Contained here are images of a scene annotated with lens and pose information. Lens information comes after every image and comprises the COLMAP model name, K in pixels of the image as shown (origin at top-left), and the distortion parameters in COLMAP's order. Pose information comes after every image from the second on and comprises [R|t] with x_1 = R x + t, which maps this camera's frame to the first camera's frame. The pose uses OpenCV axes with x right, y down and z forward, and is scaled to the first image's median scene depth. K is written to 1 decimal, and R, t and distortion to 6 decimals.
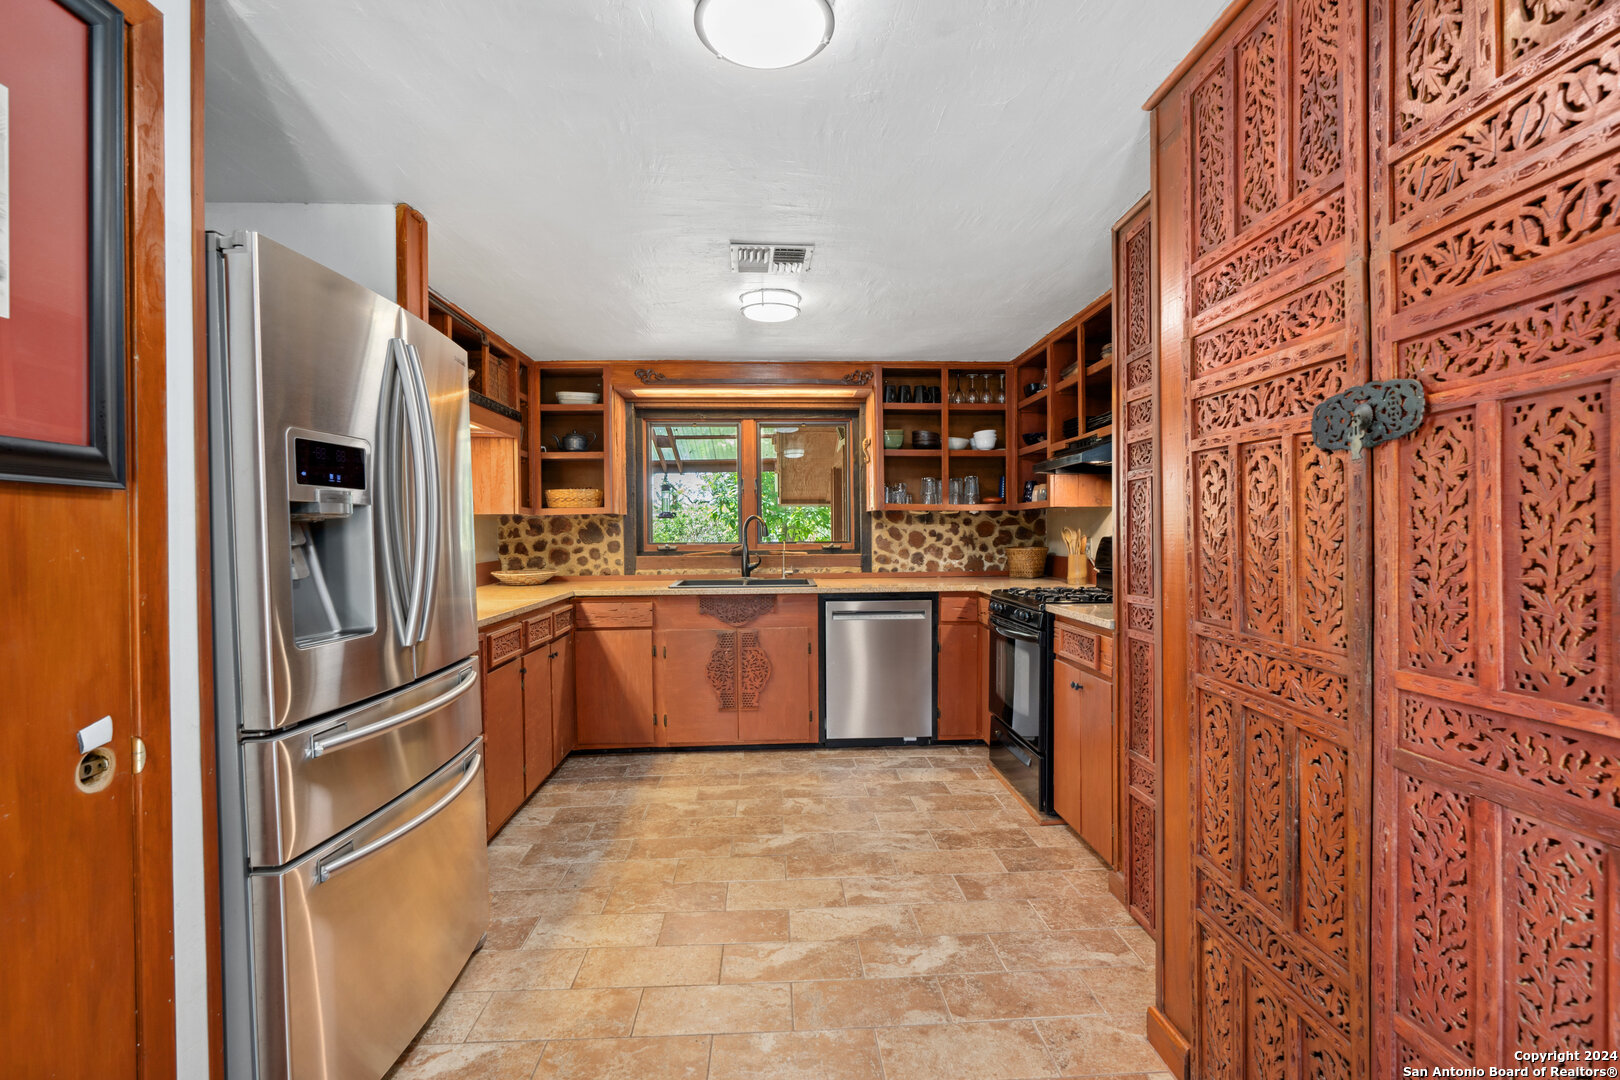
lens RADIAL K [[740.1, 0, 808.8], [0, 740.1, 540.3], [0, 0, 1]] dist [-0.004018, 0.000864]
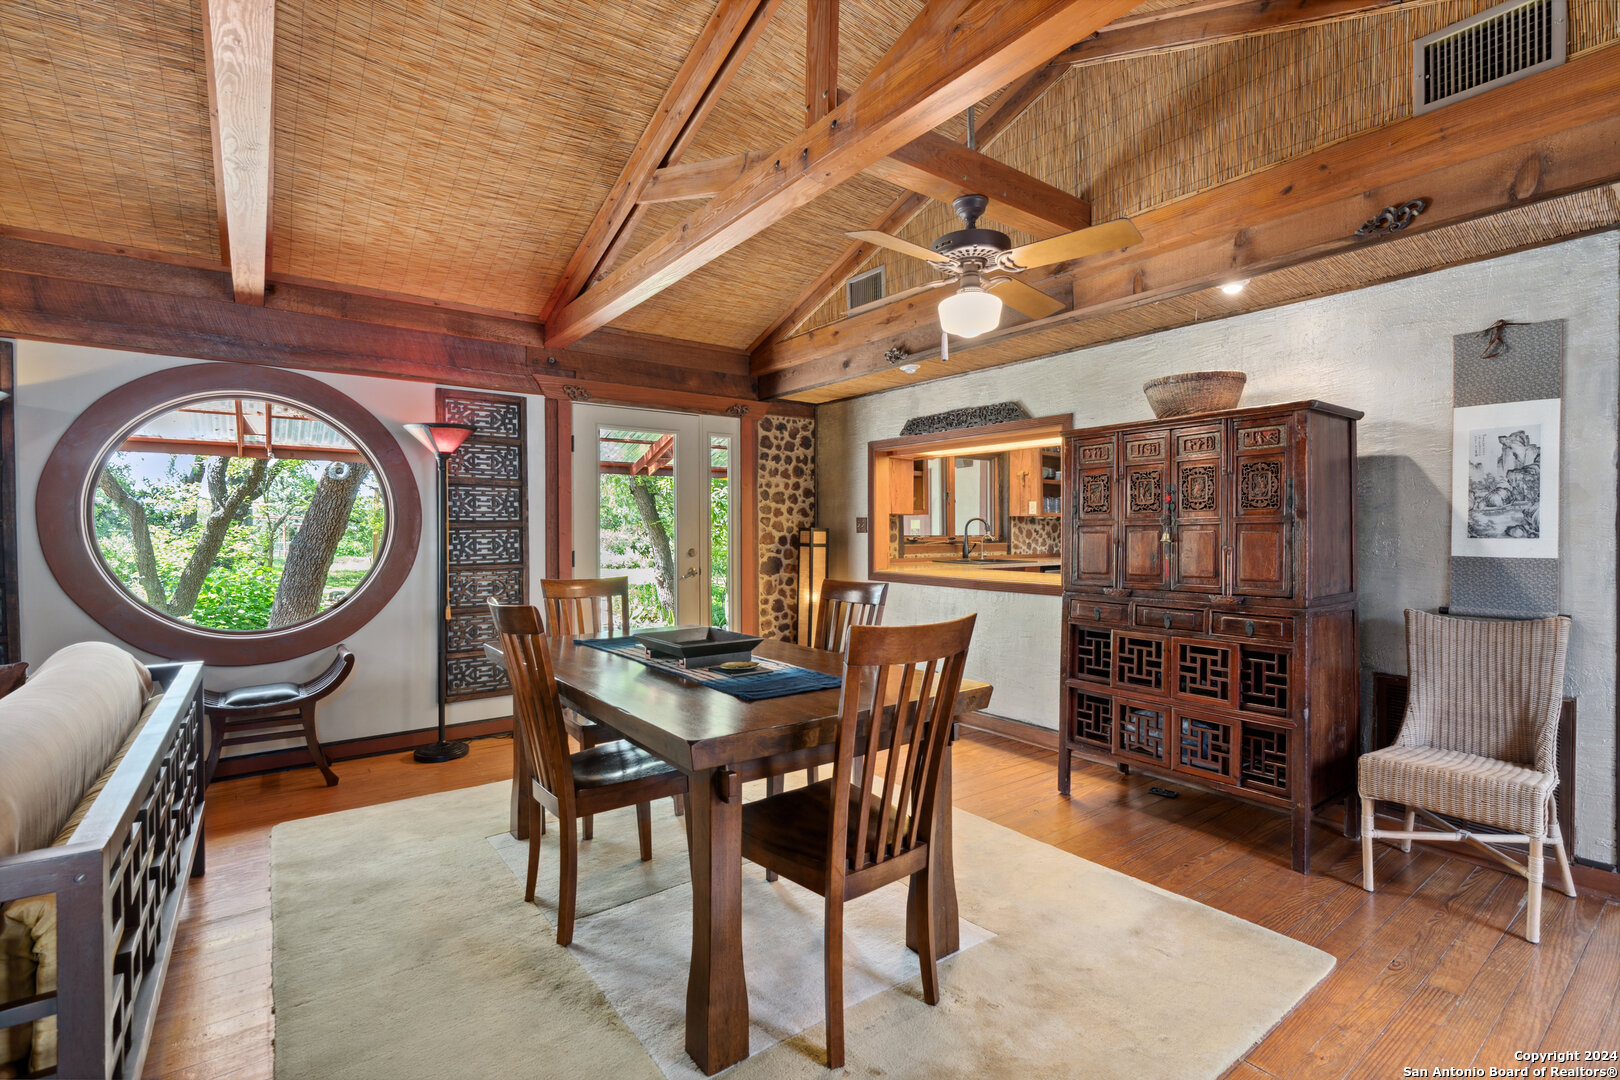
lens RADIAL K [[740.1, 0, 810.7], [0, 740.1, 540.0], [0, 0, 1]] dist [-0.004018, 0.000864]
pose [[0.821935, 0.000628, 0.569581, -1.169188], [0.003441, 0.999976, -0.006068, 0.019859], [-0.569571, 0.006947, 0.821912, -0.057207]]
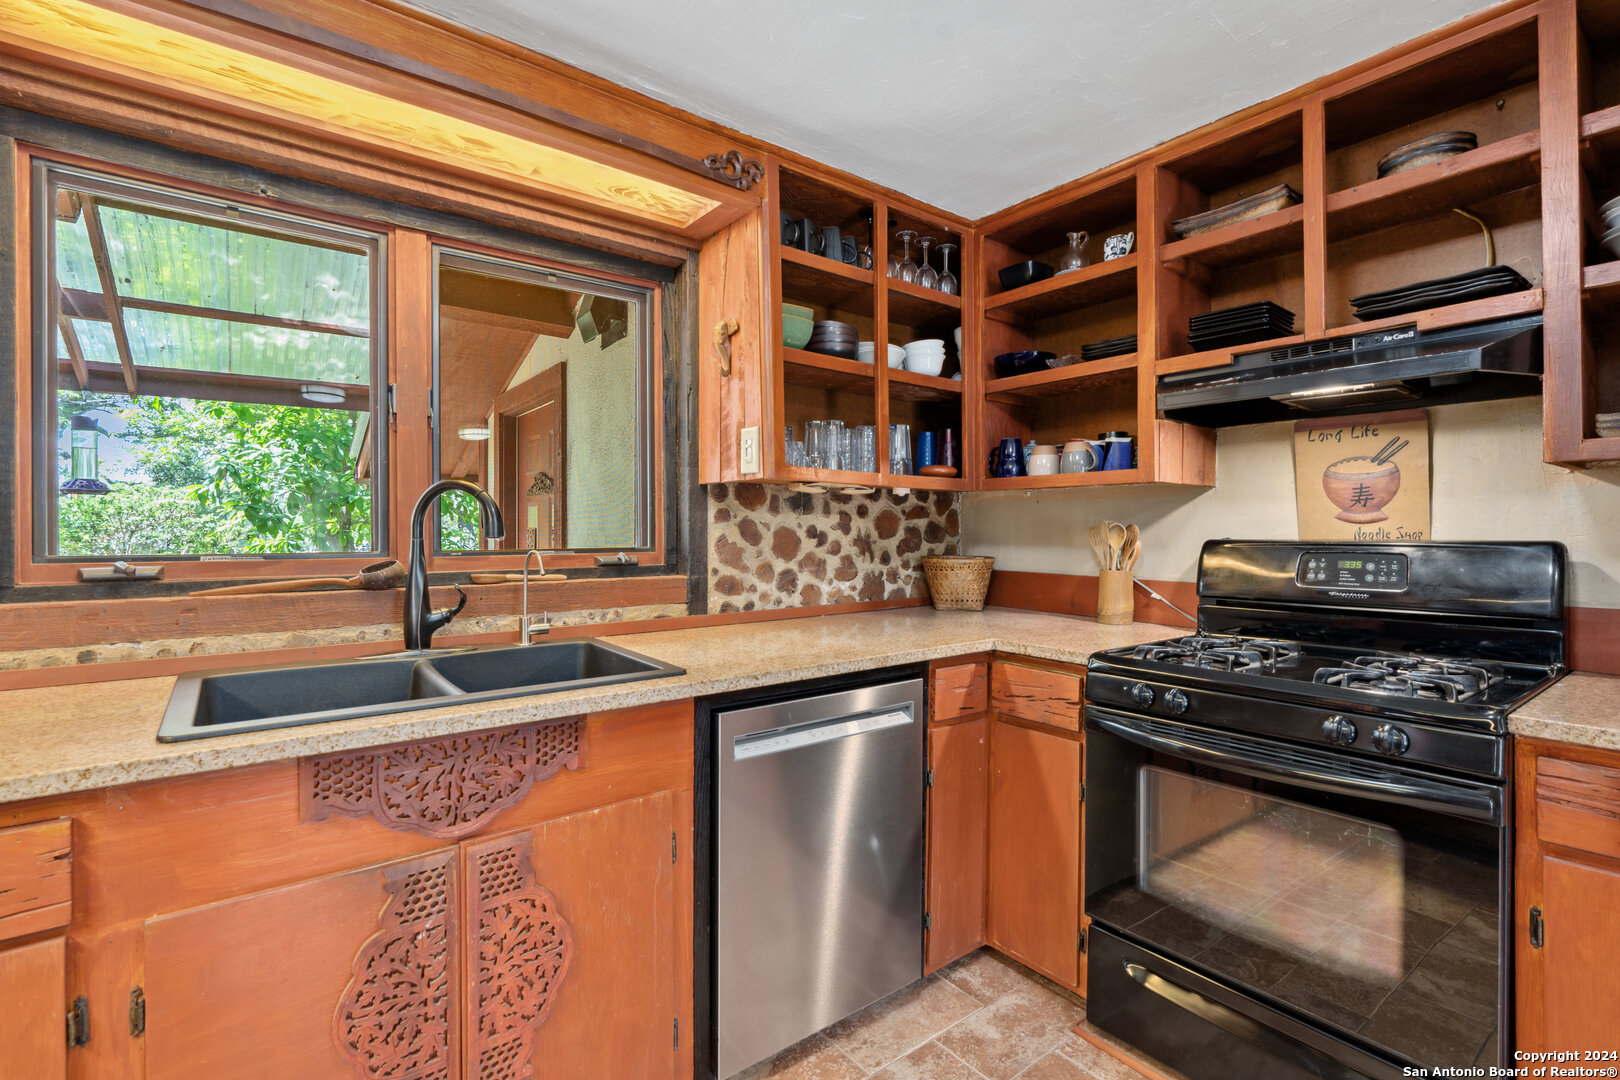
lens RADIAL K [[740.1, 0, 813.4], [0, 740.1, 531.1], [0, 0, 1]] dist [-0.004018, 0.000864]
pose [[0.819432, 0.006334, 0.573141, -0.130415], [0.000608, 0.999929, -0.011920, -0.003759], [-0.573176, 0.010117, 0.819370, 0.573993]]
